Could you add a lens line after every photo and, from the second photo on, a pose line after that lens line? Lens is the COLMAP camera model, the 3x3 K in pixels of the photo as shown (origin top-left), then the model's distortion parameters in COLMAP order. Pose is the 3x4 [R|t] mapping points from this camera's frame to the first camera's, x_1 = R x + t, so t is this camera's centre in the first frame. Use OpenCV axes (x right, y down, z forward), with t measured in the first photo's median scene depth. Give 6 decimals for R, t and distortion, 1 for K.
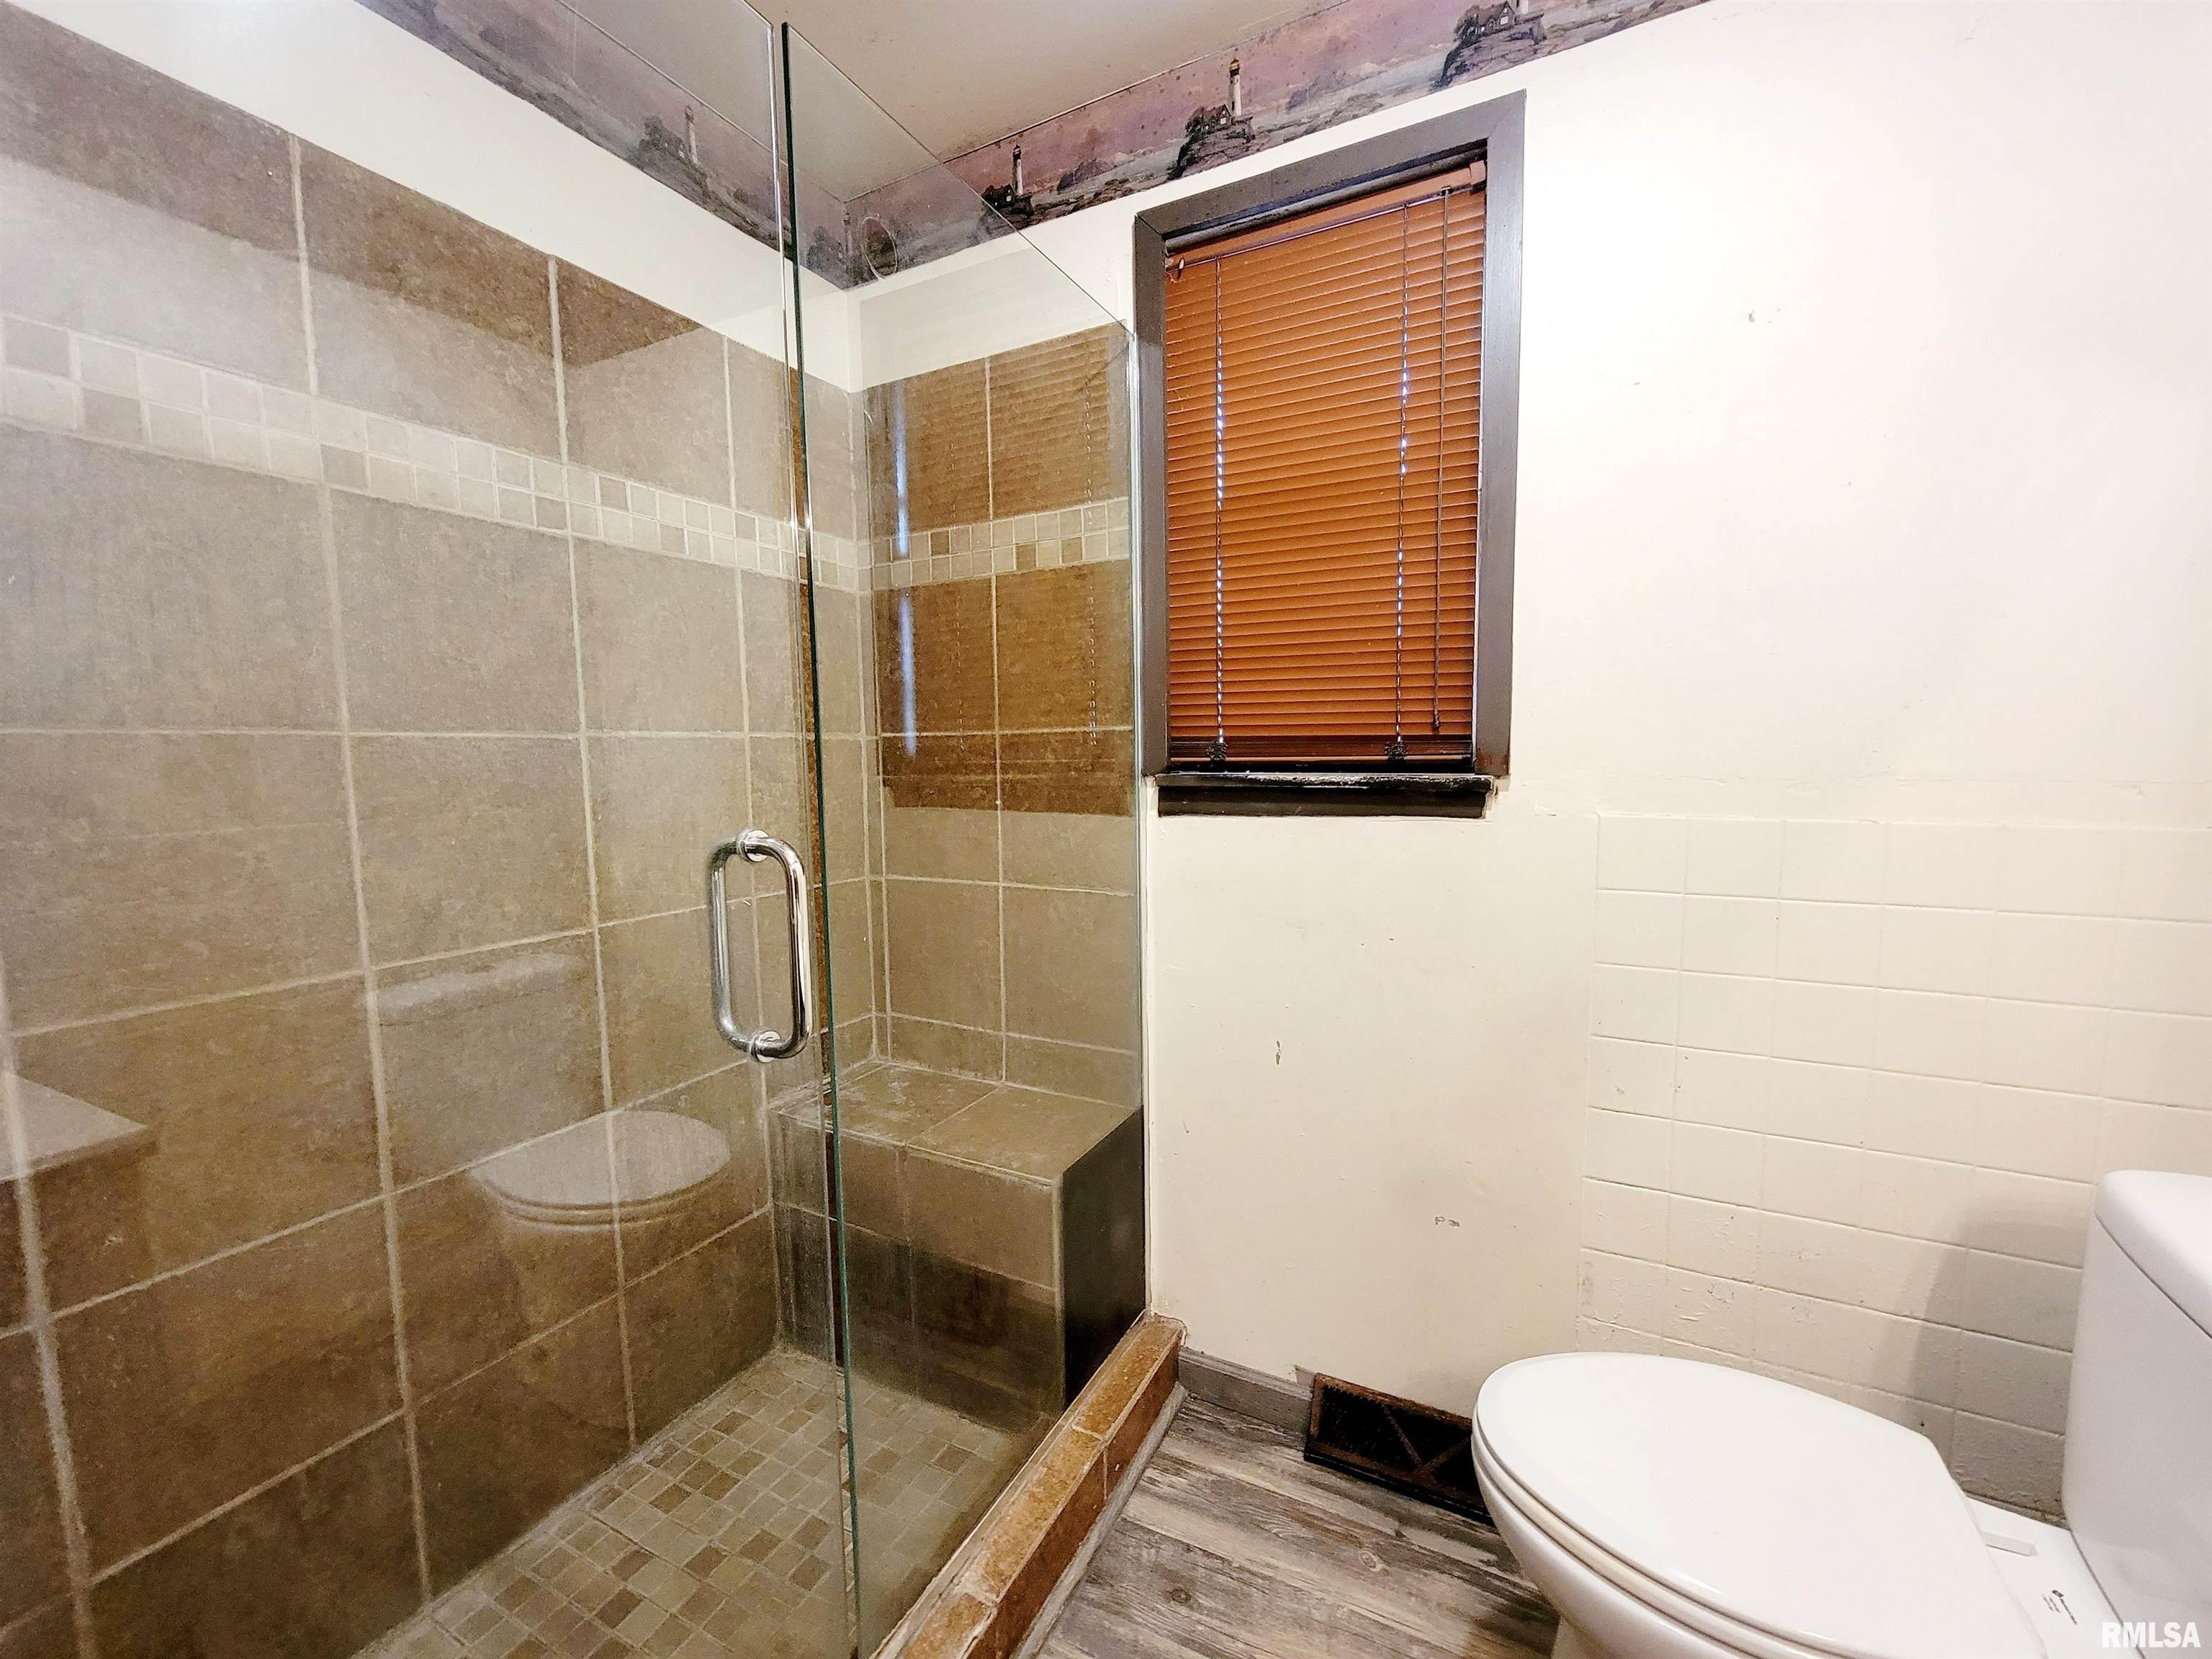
lens RADIAL K [[901.6, 0, 1114.6], [0, 901.6, 842.0], [0, 0, 1]] dist [-0.001789, 0.000217]
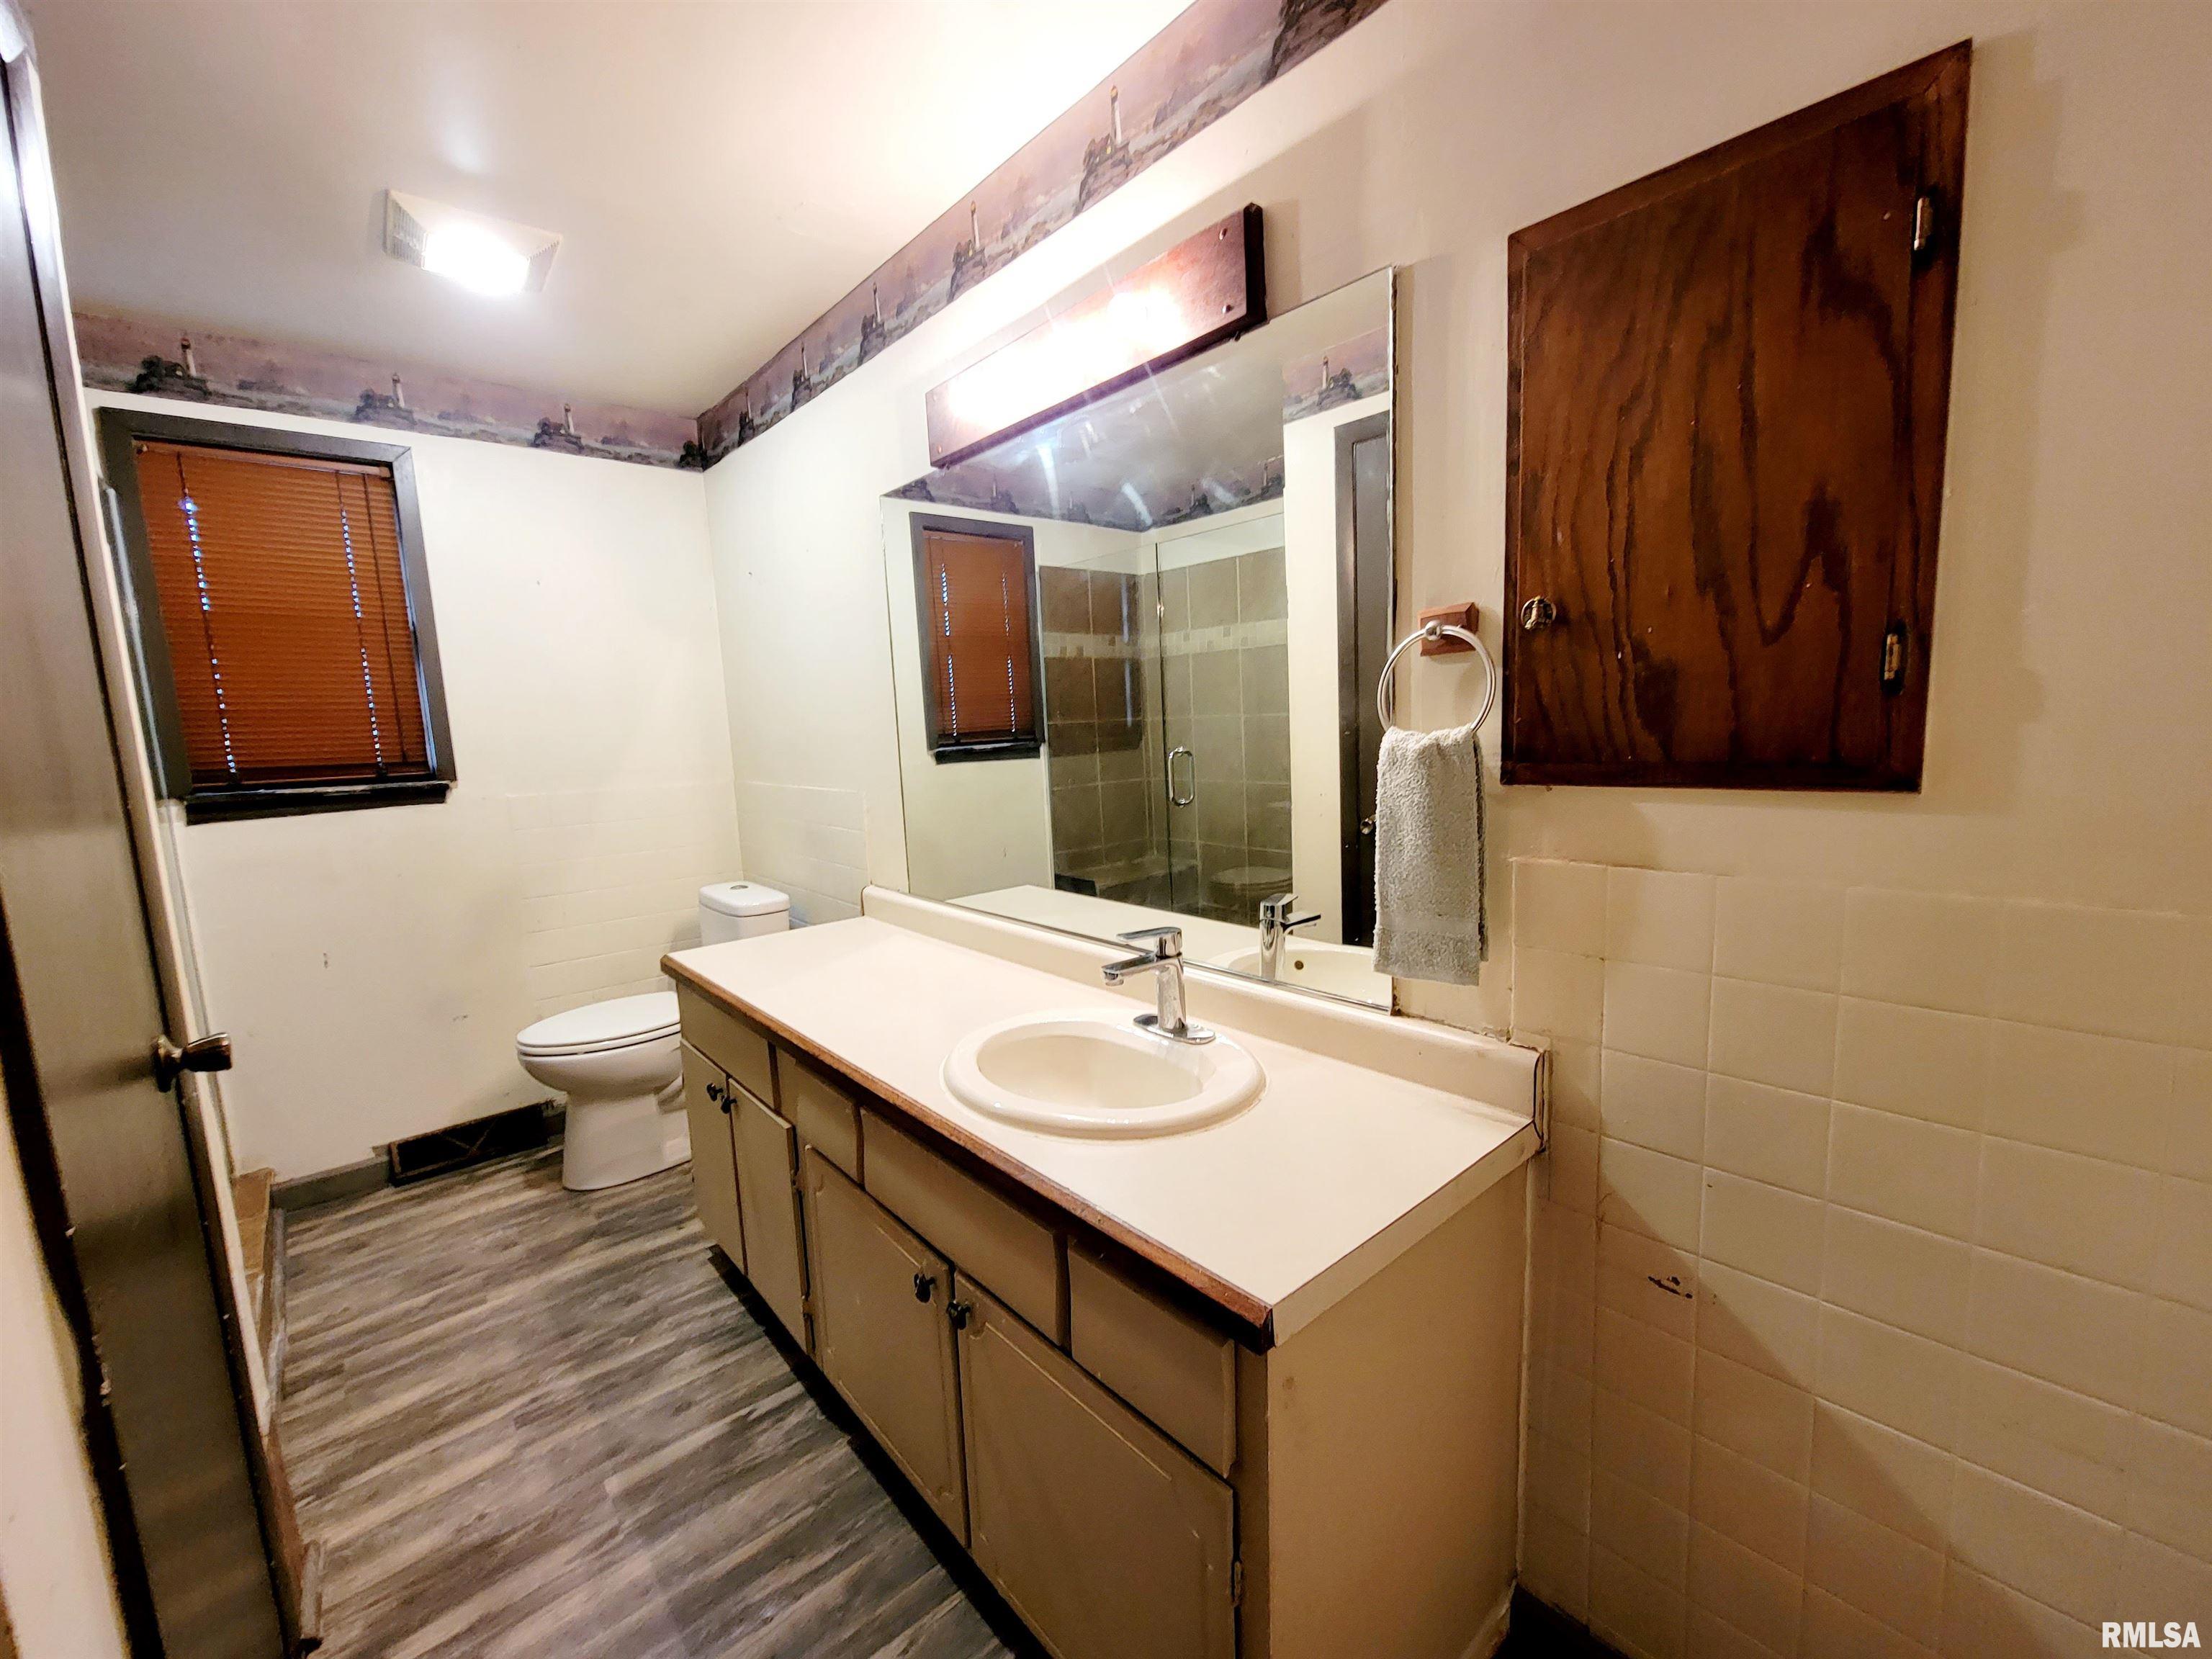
lens RADIAL K [[901.6, 0, 1114.6], [0, 901.6, 842.0], [0, 0, 1]] dist [-0.001789, 0.000217]
pose [[0.354328, -0.125267, 0.926693, -0.860583], [0.126491, 0.988300, 0.085230, 0.070843], [-0.926527, 0.087019, 0.366027, -1.006342]]
